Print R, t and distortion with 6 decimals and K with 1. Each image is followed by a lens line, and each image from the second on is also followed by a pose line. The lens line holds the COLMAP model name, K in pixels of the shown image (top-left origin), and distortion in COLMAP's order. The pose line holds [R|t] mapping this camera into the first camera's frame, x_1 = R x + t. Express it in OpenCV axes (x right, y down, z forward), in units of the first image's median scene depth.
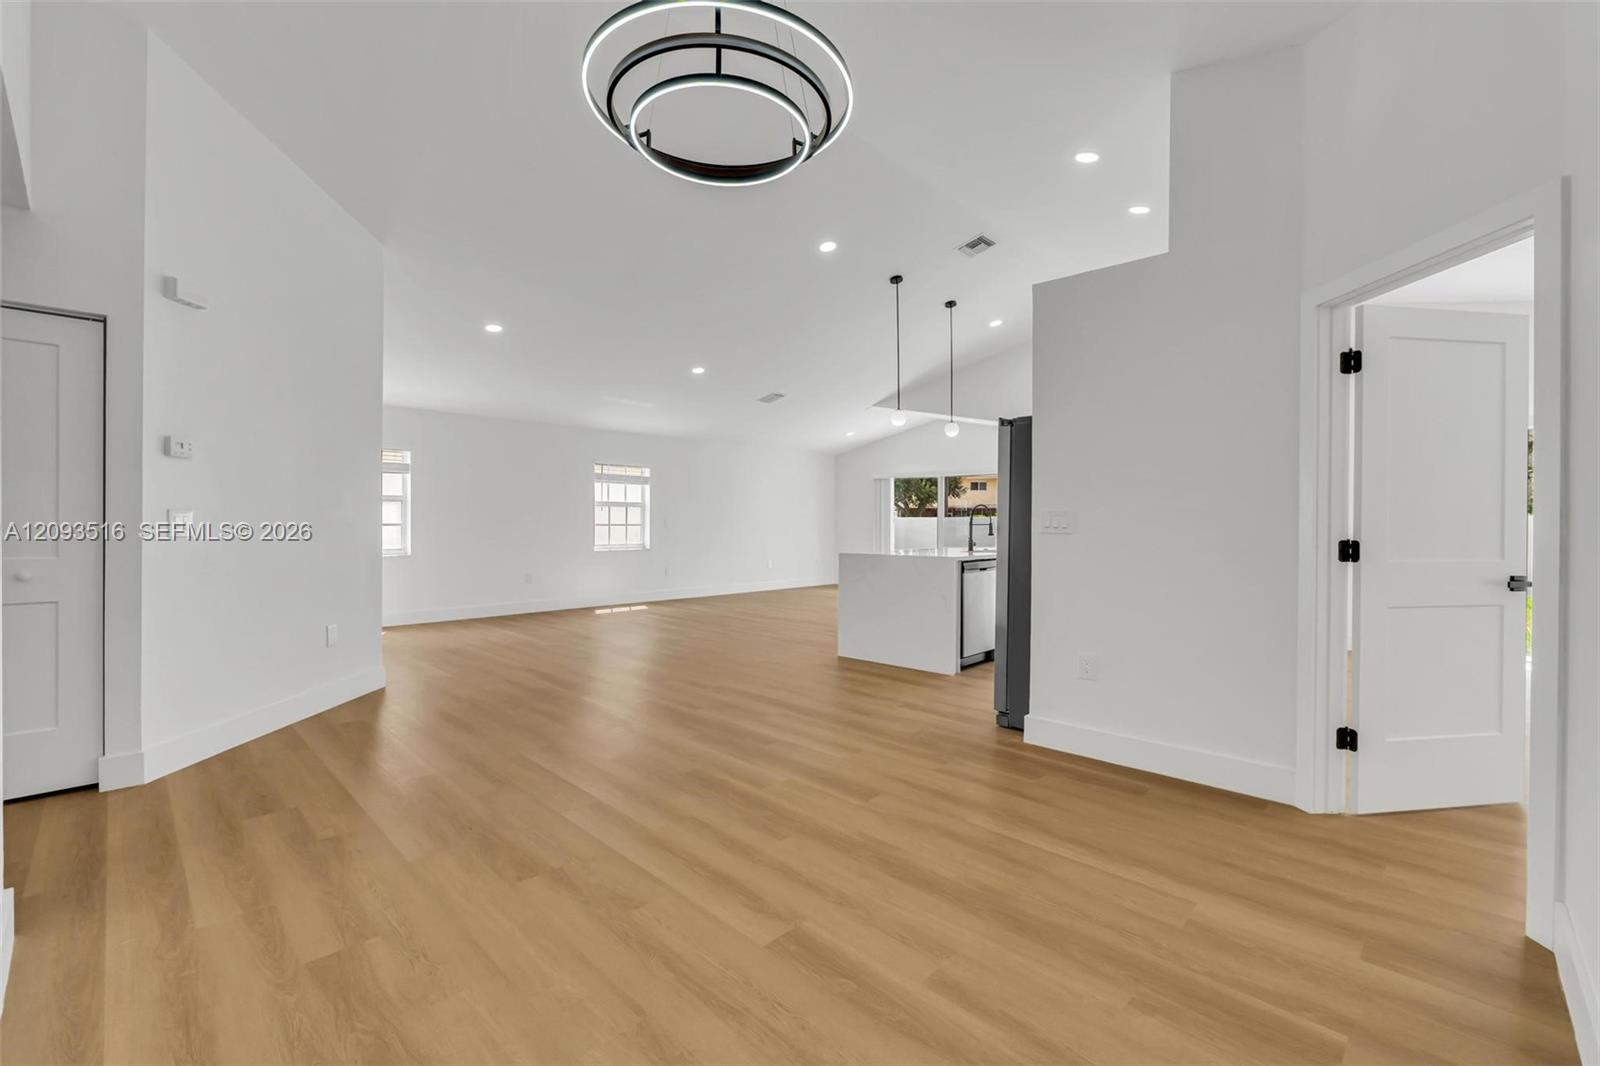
lens RADIAL K [[672.9, 0, 802.6], [0, 672.9, 531.9], [0, 0, 1]] dist [0.001355, -0.000117]
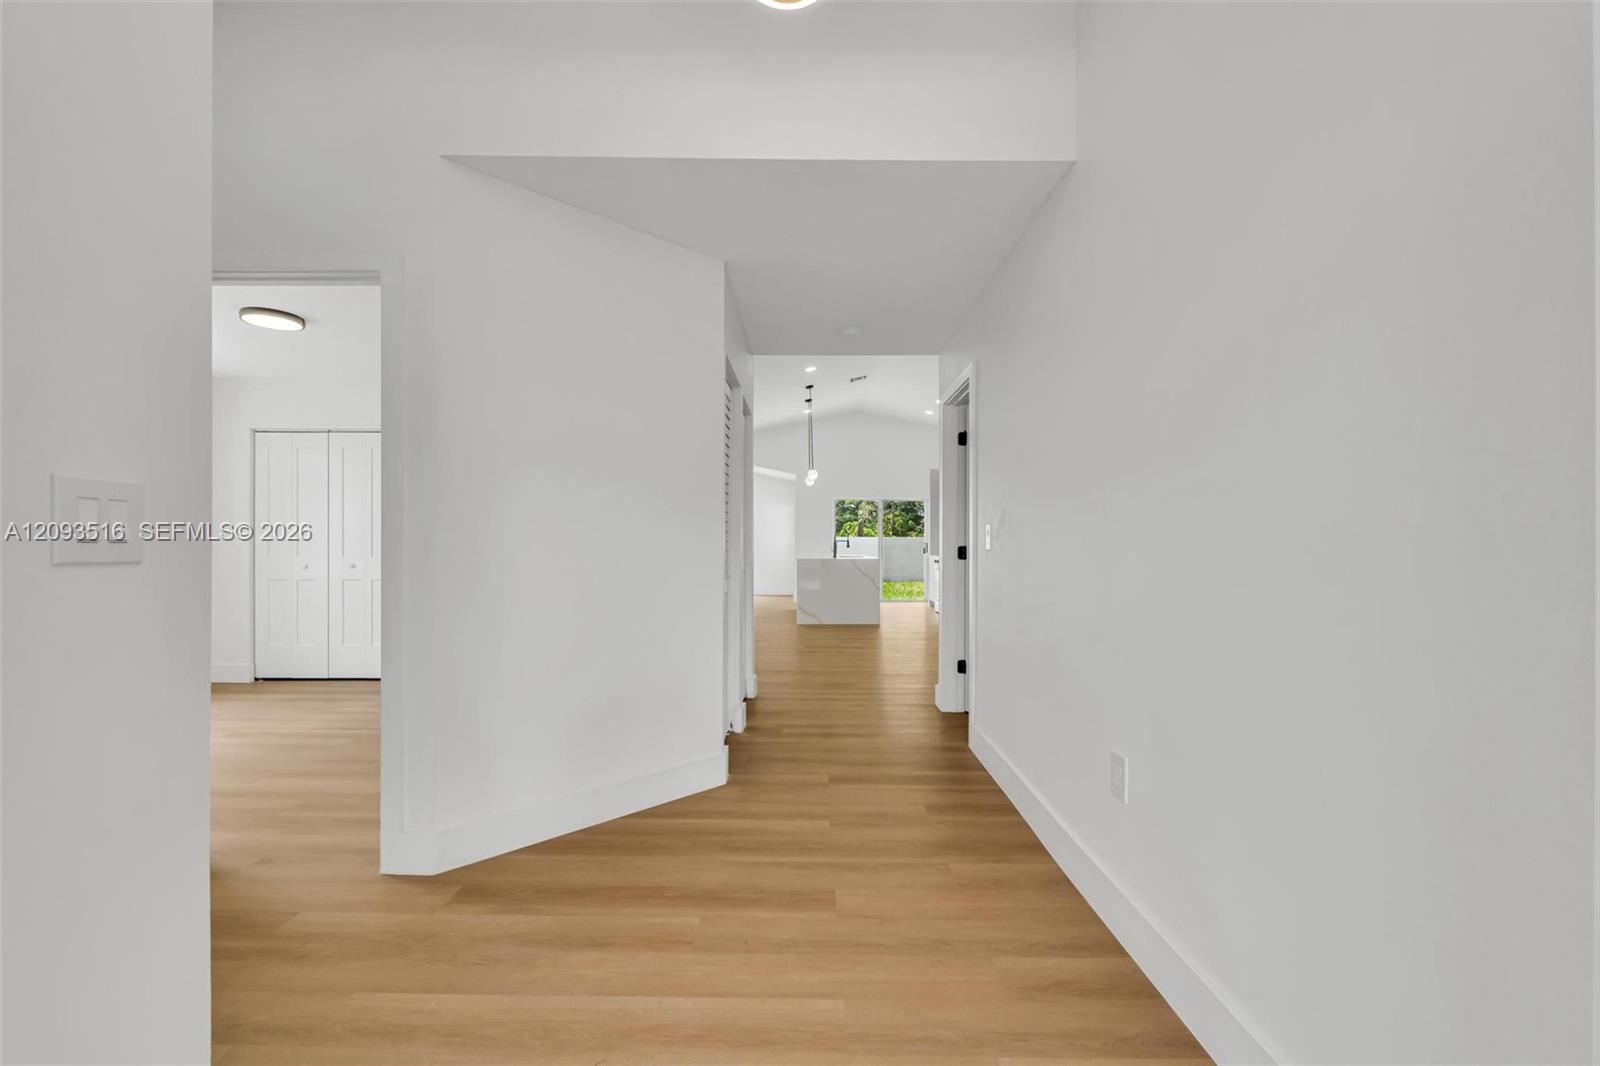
lens RADIAL K [[681.9, 0, 799.7], [0, 681.9, 543.5], [0, 0, 1]] dist [0.000609, 0.000042]
pose [[0.728511, -0.002941, 0.685028, -0.803037], [0.010017, 0.999930, -0.006360, 0.003542], [-0.684961, 0.011496, 0.728489, -0.124609]]
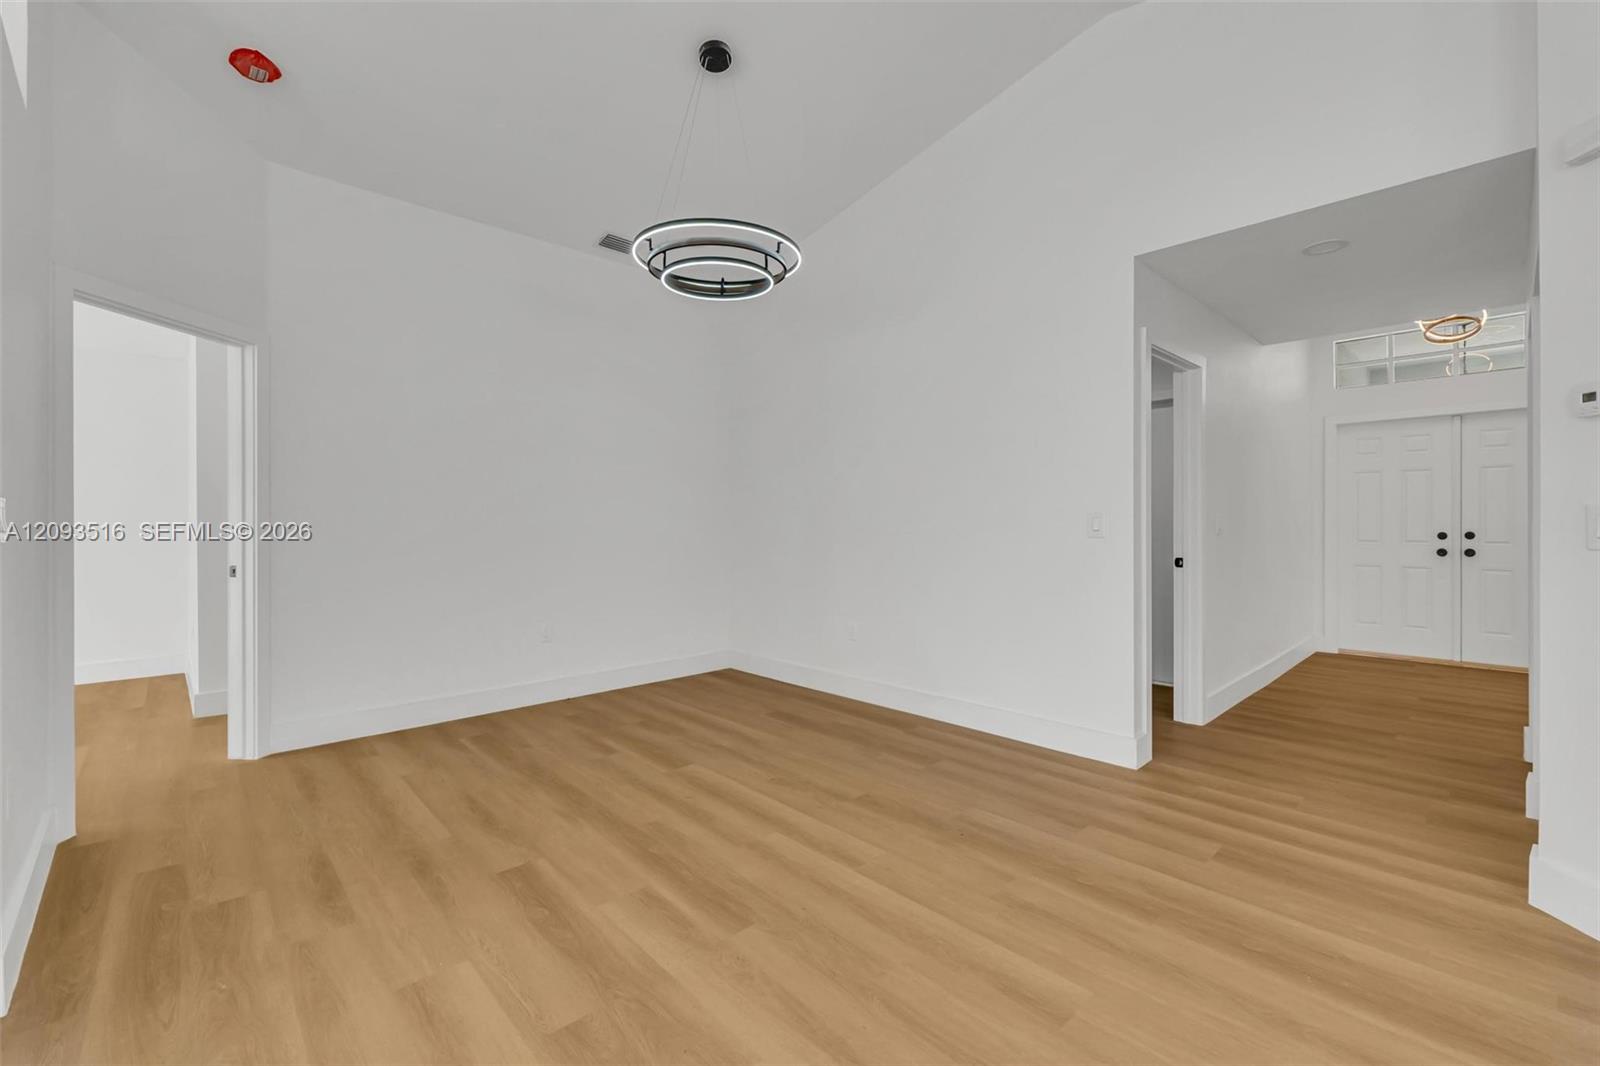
lens RADIAL K [[680.1, 0, 803.0], [0, 680.1, 521.0], [0, 0, 1]] dist [-0.008901, -0.000072]
pose [[-0.999005, -0.003903, 0.044416, -0.101472], [-0.003326, 0.999909, 0.013058, -0.009988], [-0.044463, 0.012897, -0.998928, 0.667717]]
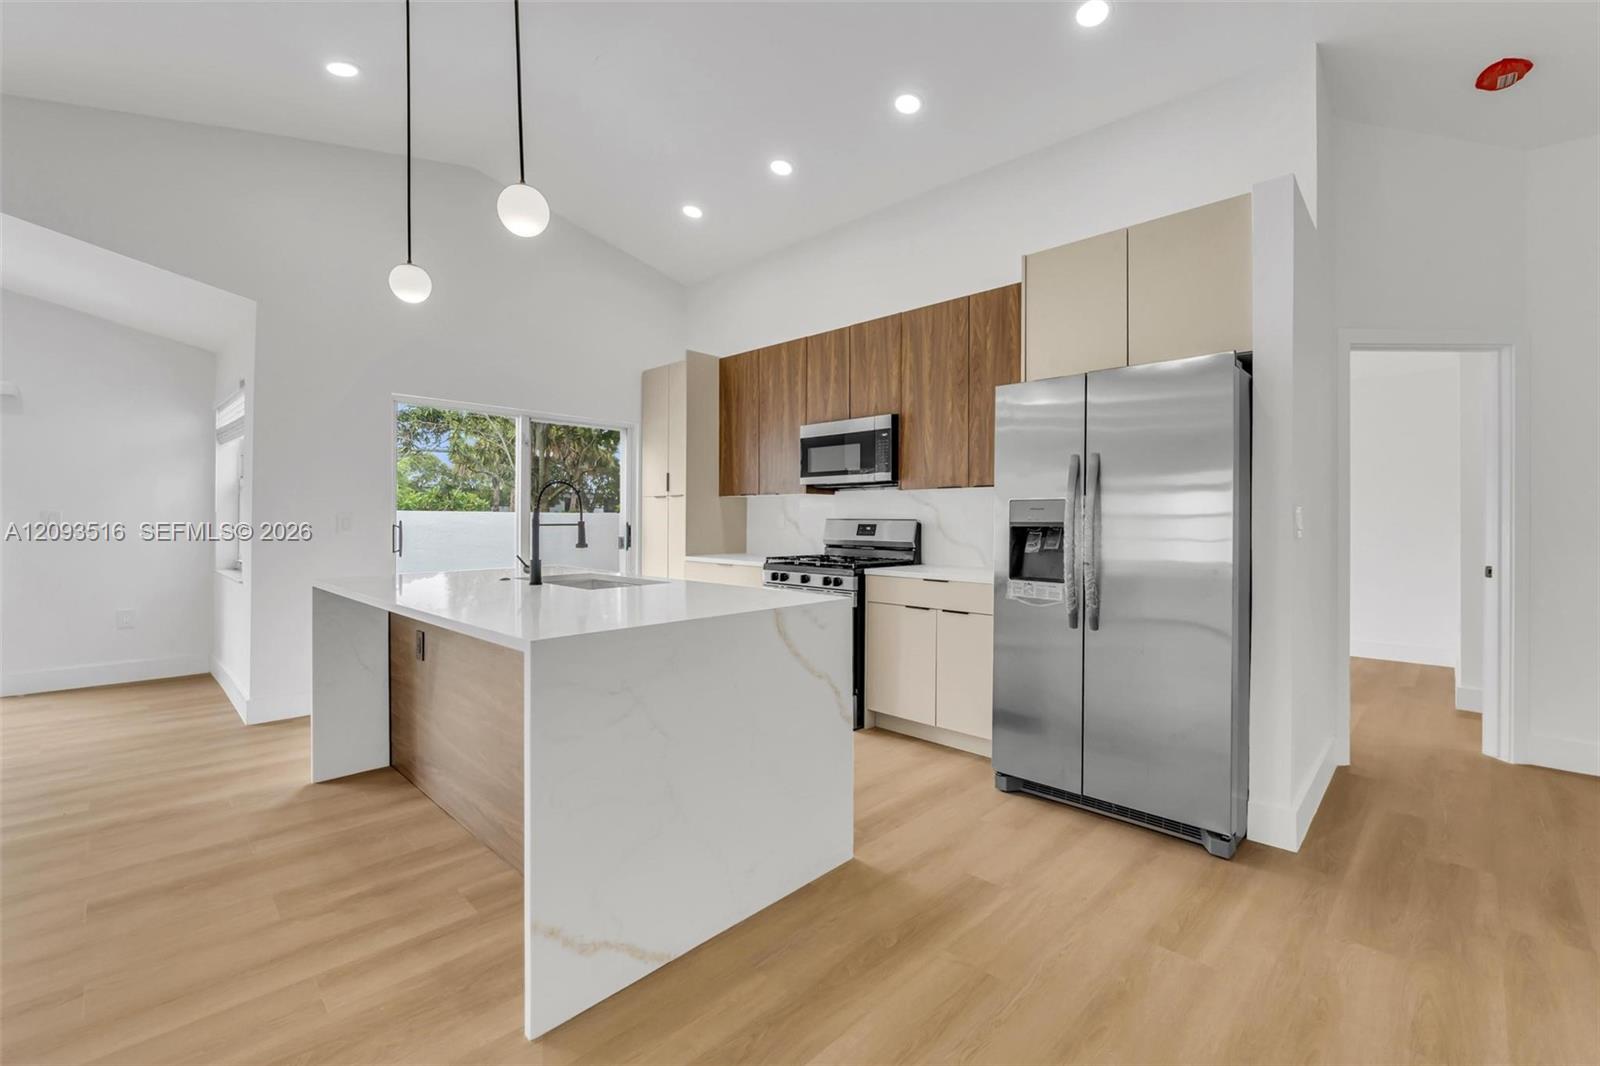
lens RADIAL K [[680.1, 0, 803.0], [0, 680.1, 521.0], [0, 0, 1]] dist [-0.008901, -0.000072]
pose [[0.003364, -0.005964, 0.999977, -0.160279], [0.010751, 0.999925, 0.005928, -0.011870], [-0.999937, 0.010731, 0.003428, 0.700030]]
